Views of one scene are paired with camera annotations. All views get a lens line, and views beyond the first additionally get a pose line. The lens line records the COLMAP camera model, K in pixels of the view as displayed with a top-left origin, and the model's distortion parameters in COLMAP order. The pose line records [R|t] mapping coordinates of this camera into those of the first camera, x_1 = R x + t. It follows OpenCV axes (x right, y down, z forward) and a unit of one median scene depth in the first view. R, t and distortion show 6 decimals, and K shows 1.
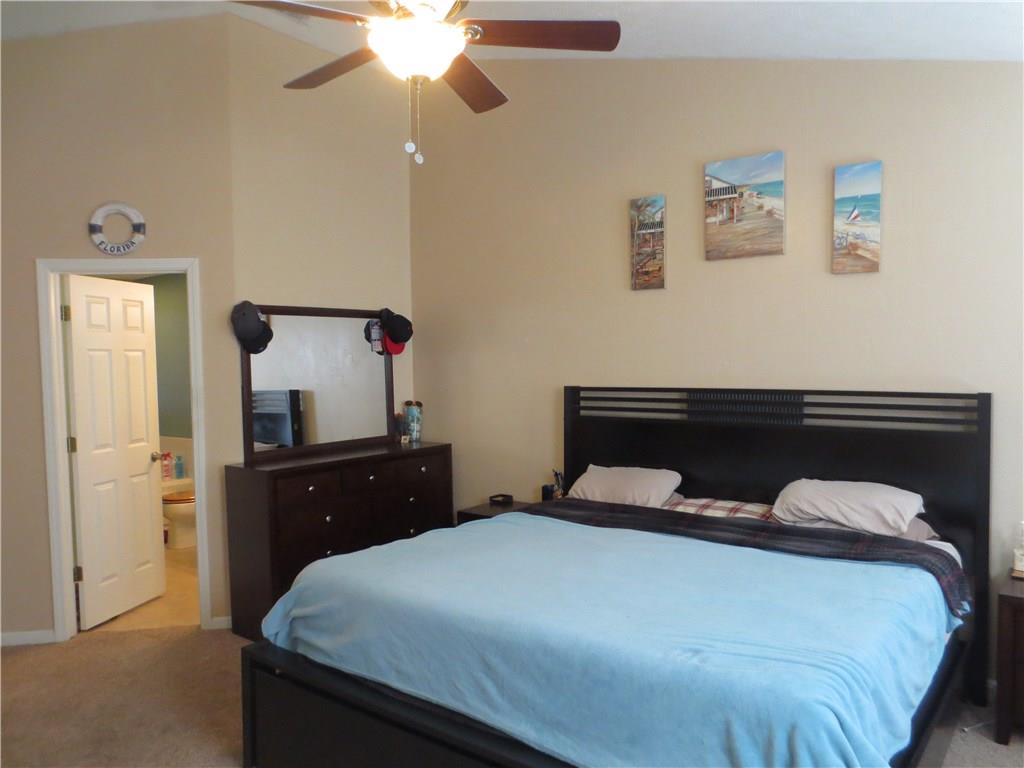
lens RADIAL K [[739.3, 0, 526.1], [0, 739.3, 382.7], [0, 0, 1]] dist [-0.004457, -0.001322]
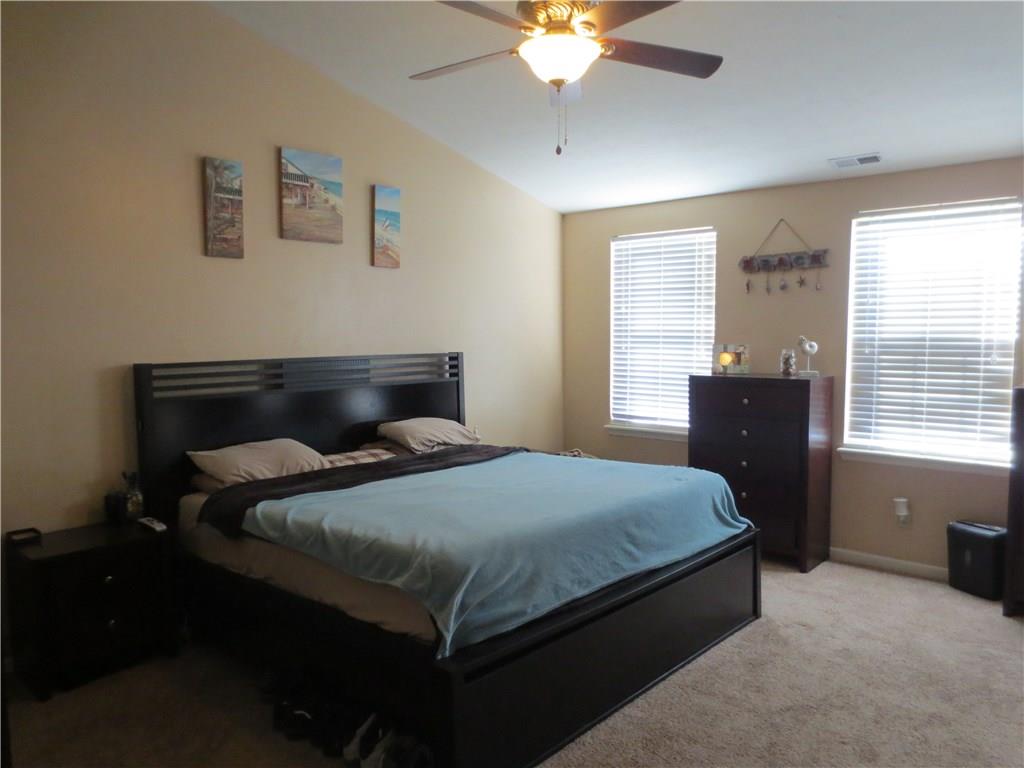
lens RADIAL K [[739.3, 0, 526.1], [0, 739.3, 382.7], [0, 0, 1]] dist [-0.004457, -0.001322]
pose [[0.096552, -0.061423, 0.993431, -0.797808], [0.036486, 0.997642, 0.058137, -0.006794], [-0.994659, 0.030633, 0.098565, 0.557461]]
